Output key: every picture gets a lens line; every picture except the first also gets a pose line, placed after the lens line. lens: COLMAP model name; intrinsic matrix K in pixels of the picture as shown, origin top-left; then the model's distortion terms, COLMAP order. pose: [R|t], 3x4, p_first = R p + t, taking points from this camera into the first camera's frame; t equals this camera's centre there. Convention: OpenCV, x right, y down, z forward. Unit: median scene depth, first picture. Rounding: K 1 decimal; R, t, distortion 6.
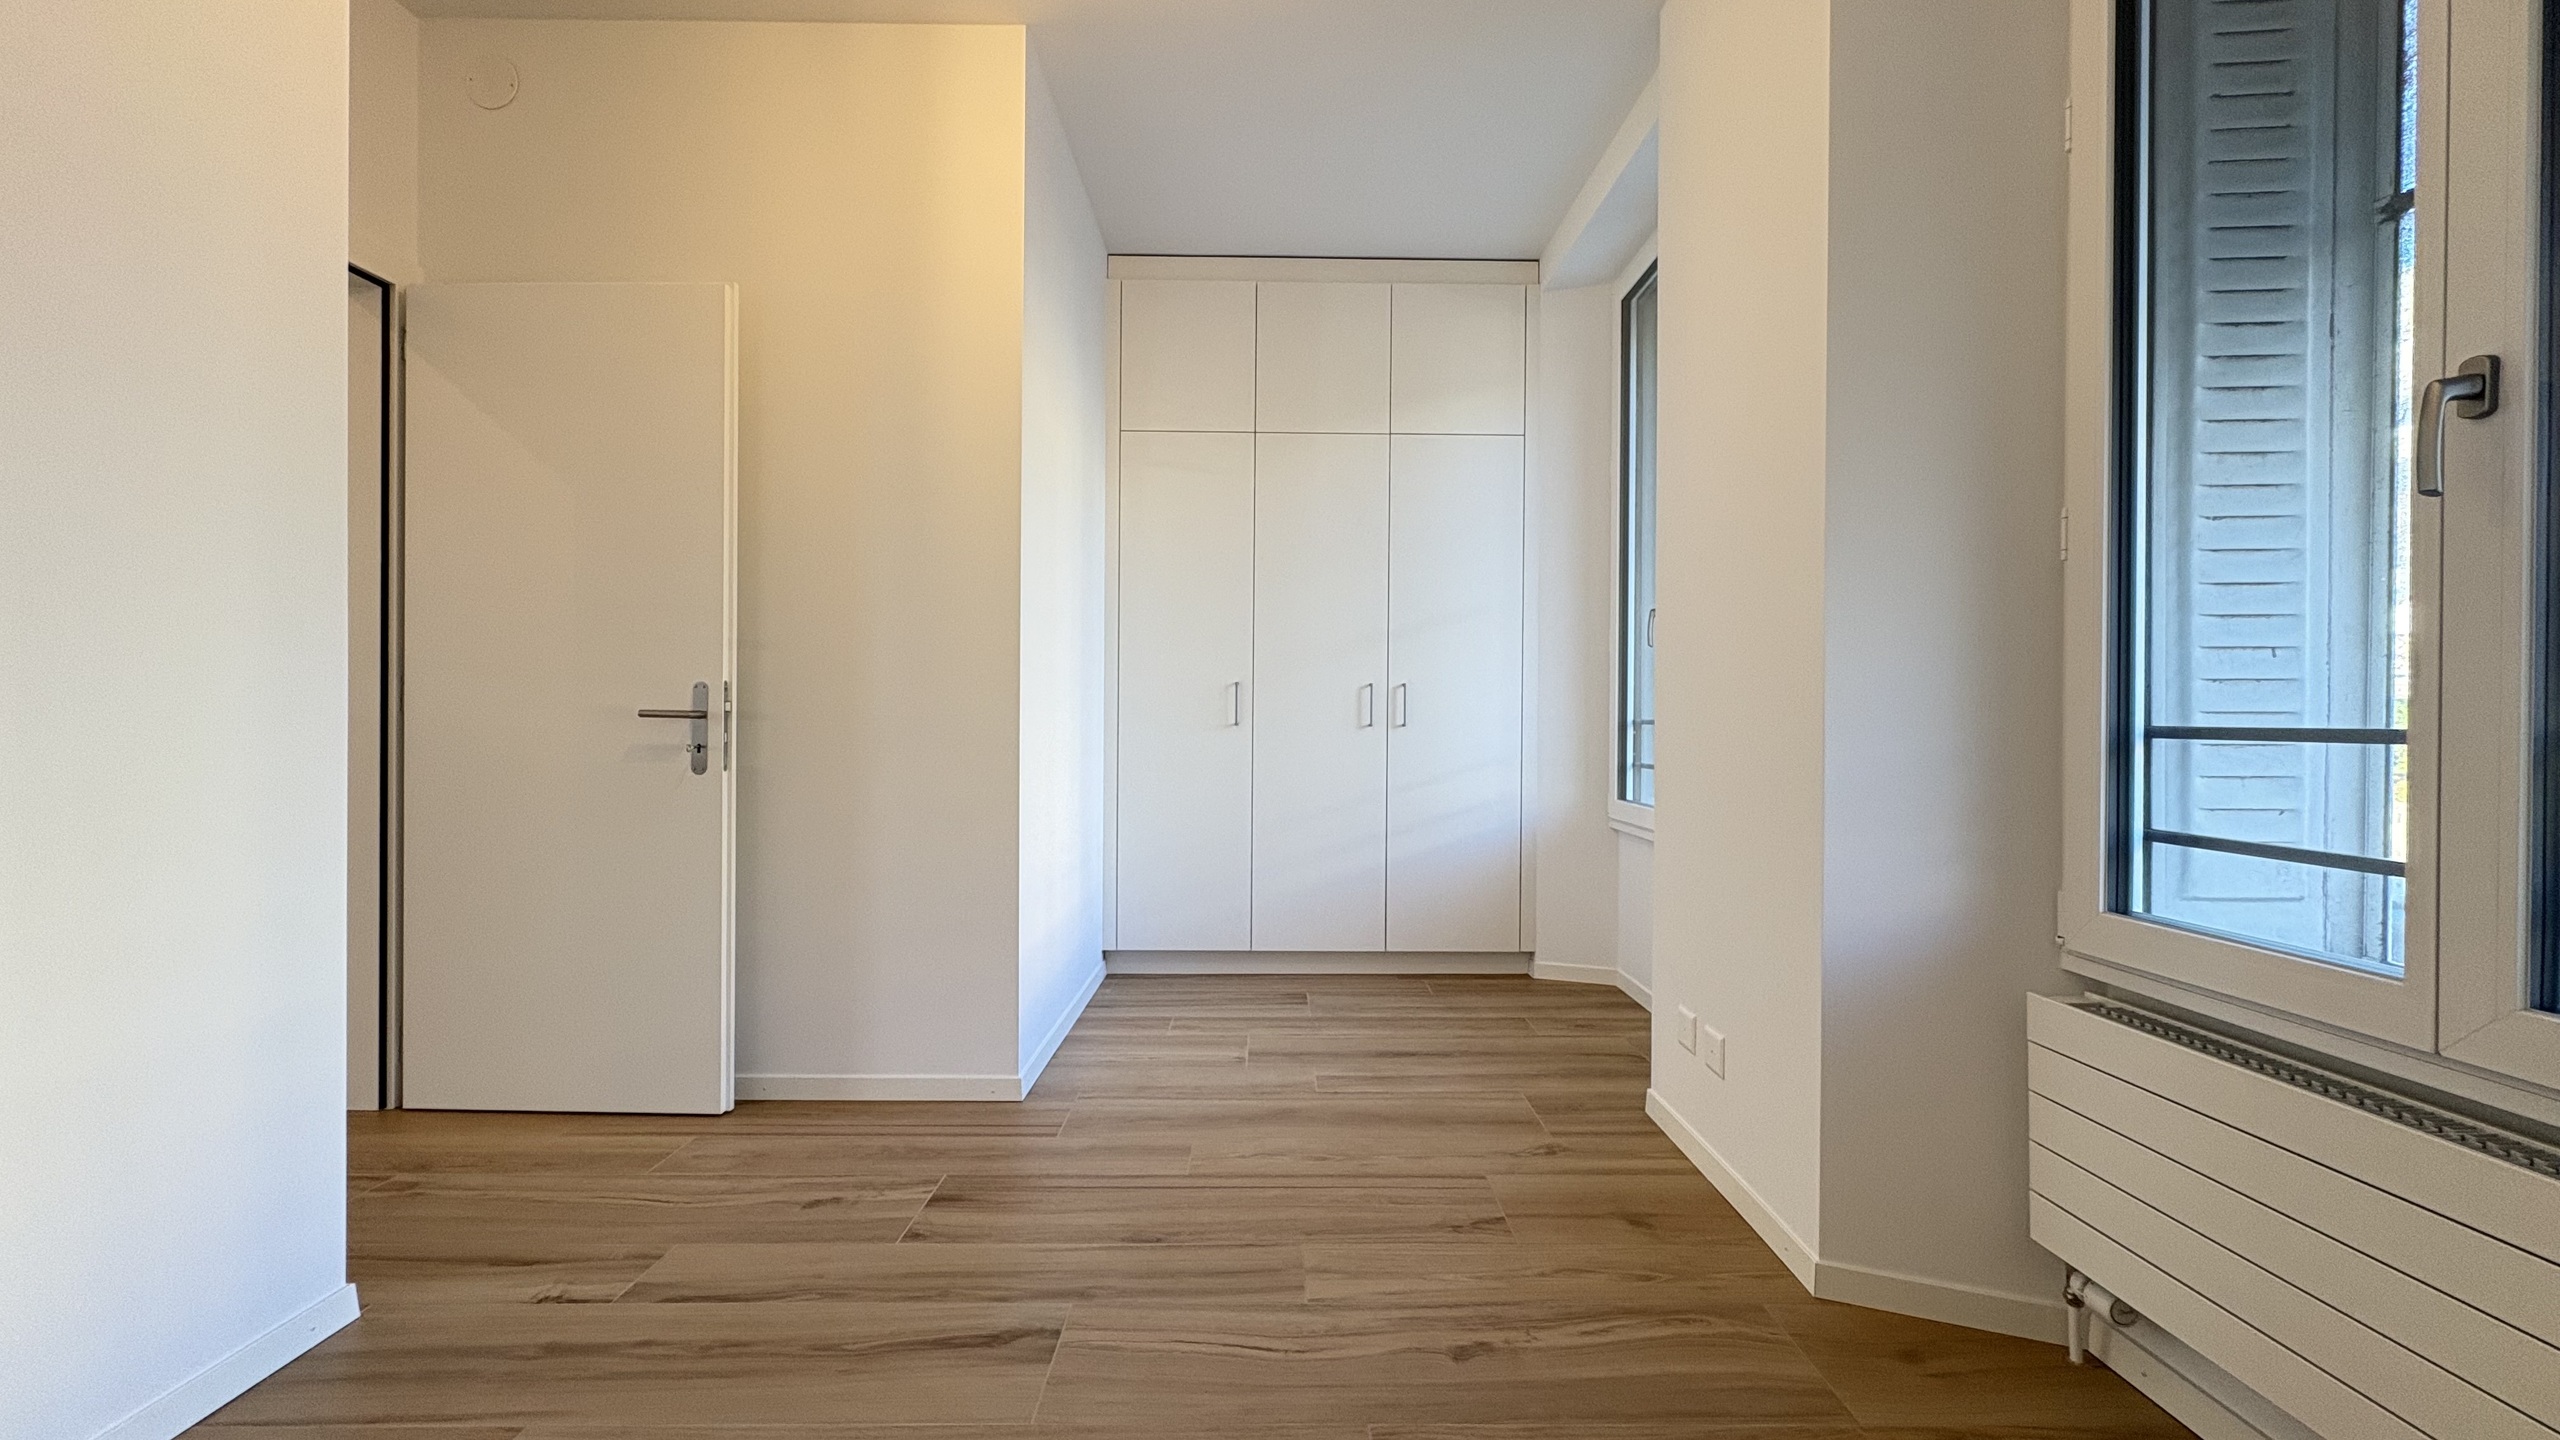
lens RADIAL K [[1006.6, 0, 1284.8], [0, 1006.6, 722.4], [0, 0, 1]] dist [-0.000894, 0.000143]
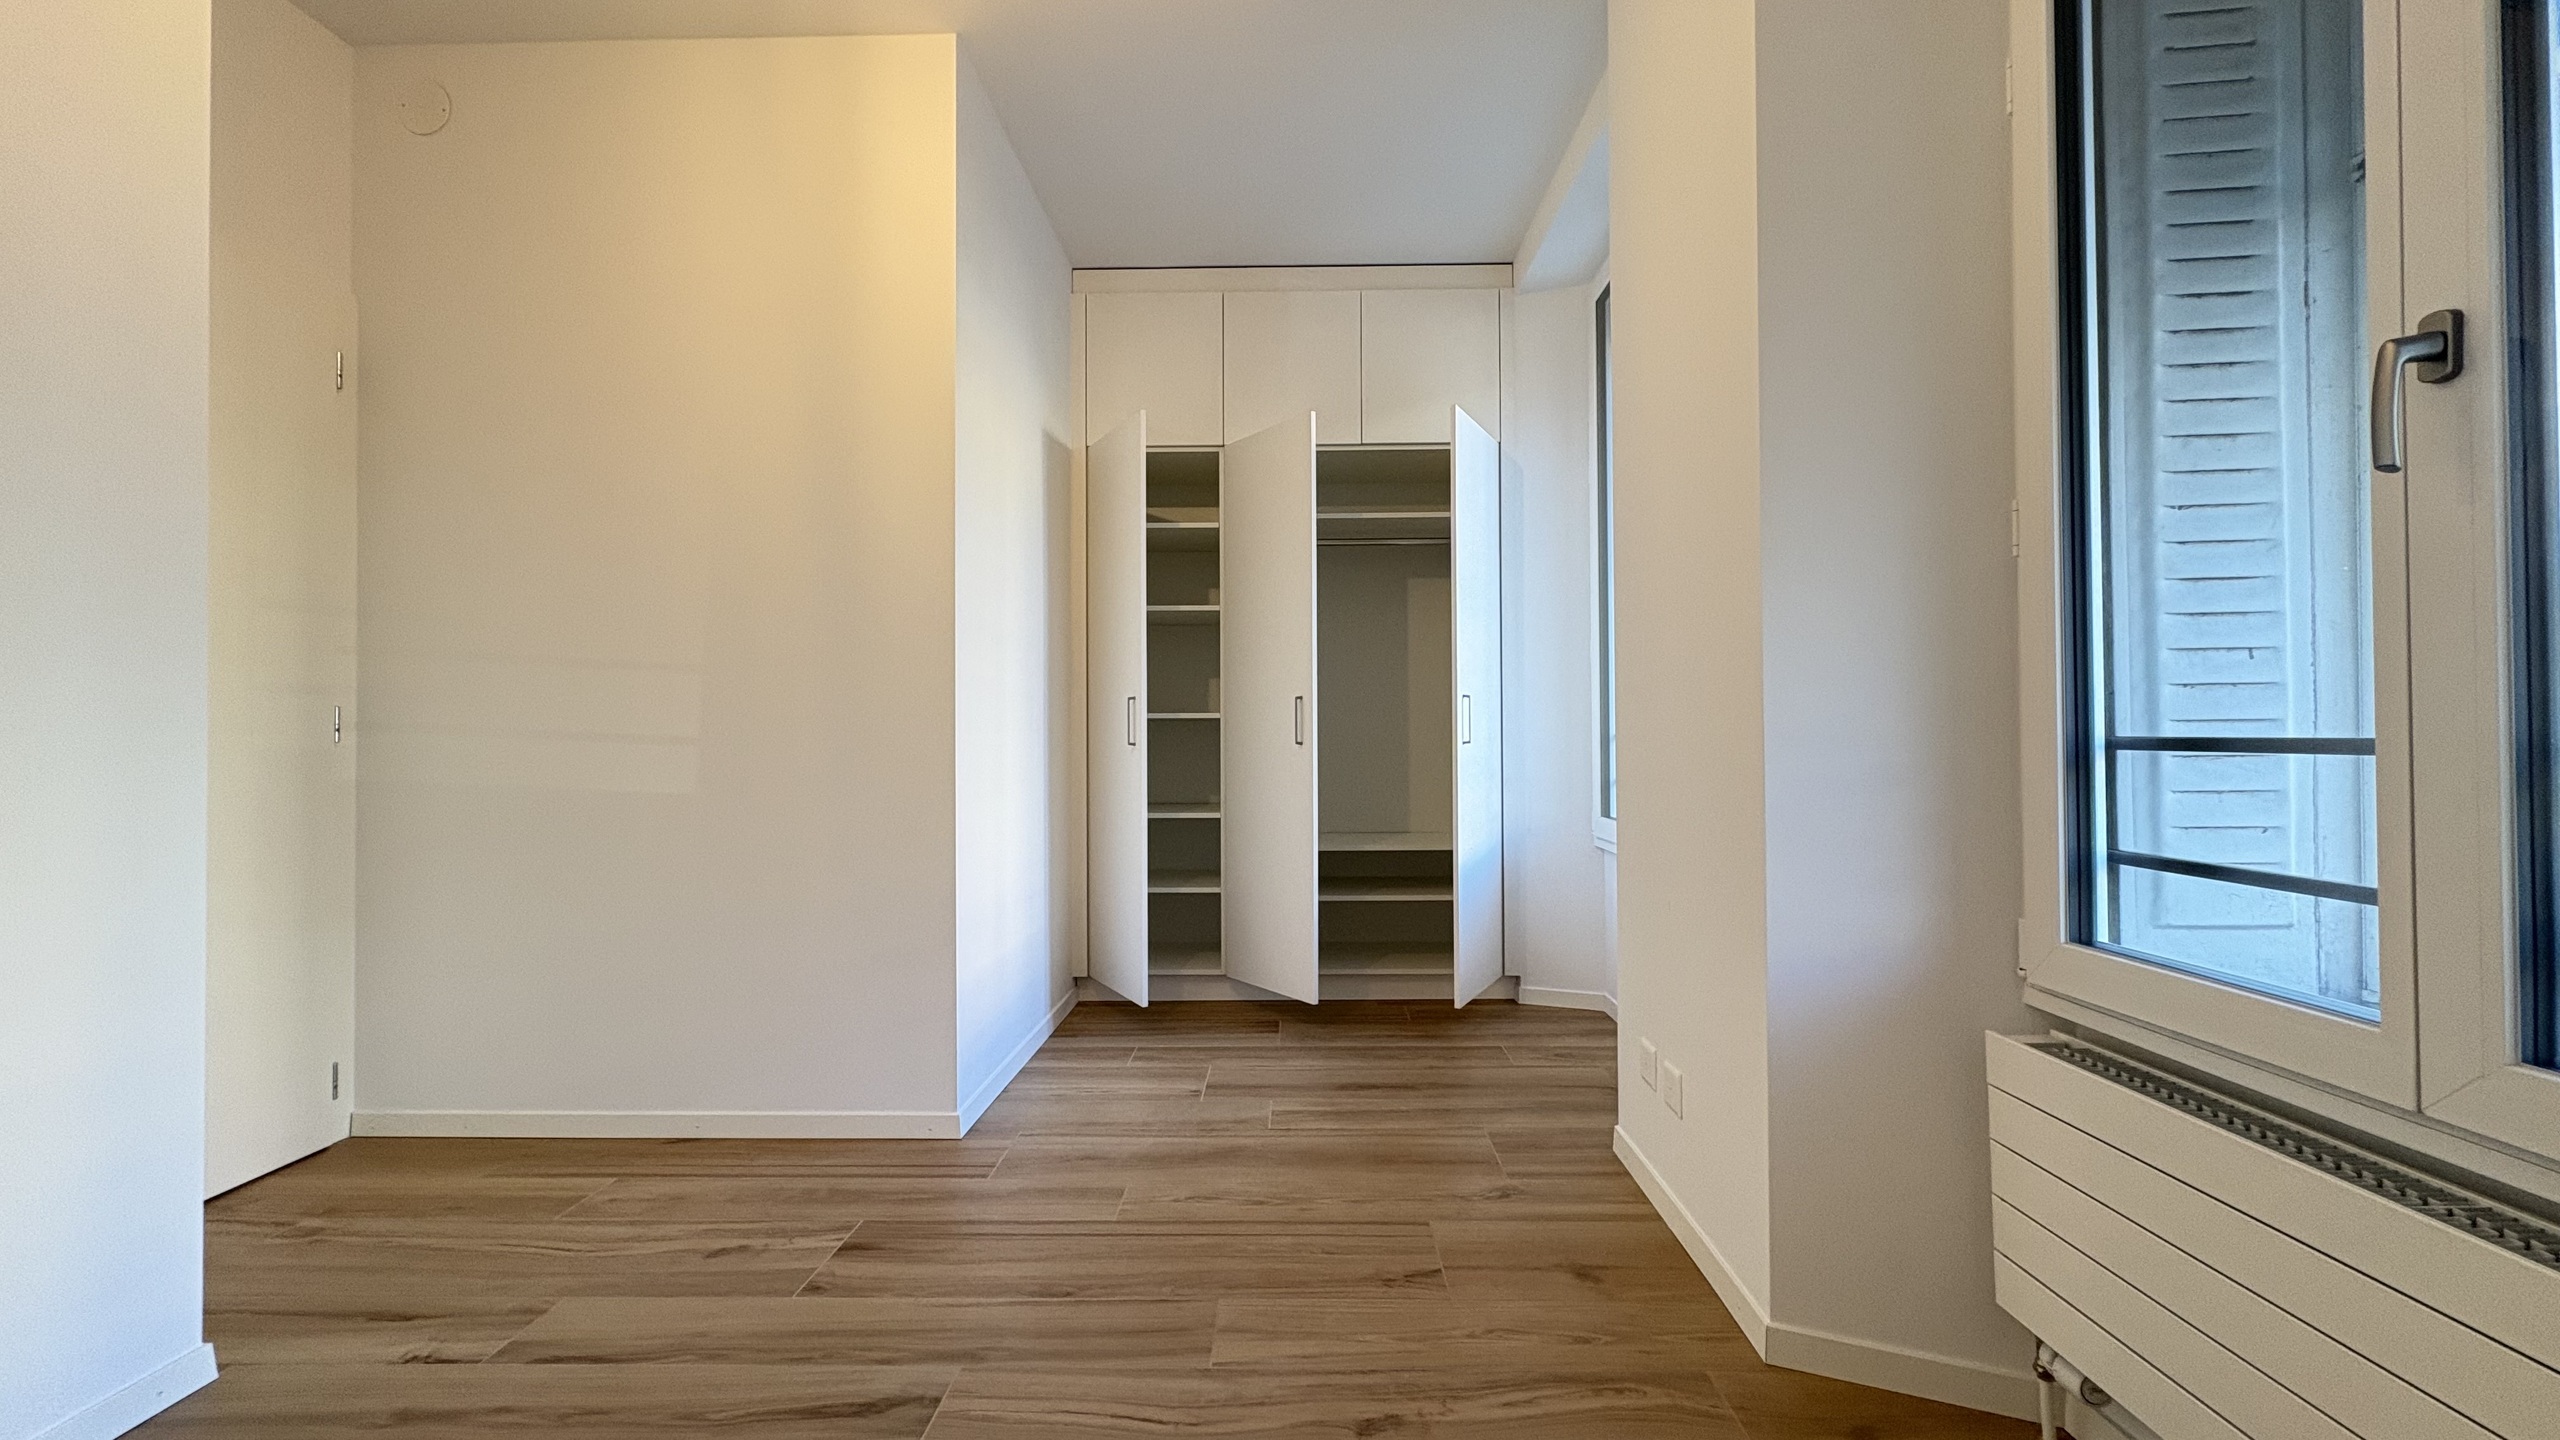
lens RADIAL K [[1006.6, 0, 1284.8], [0, 1006.6, 722.4], [0, 0, 1]] dist [-0.000894, 0.000143]
pose [[0.999499, -0.013036, -0.028842, 0.131015], [0.012569, 0.999788, -0.016300, -0.003526], [0.029048, 0.015930, 0.999451, 0.065947]]
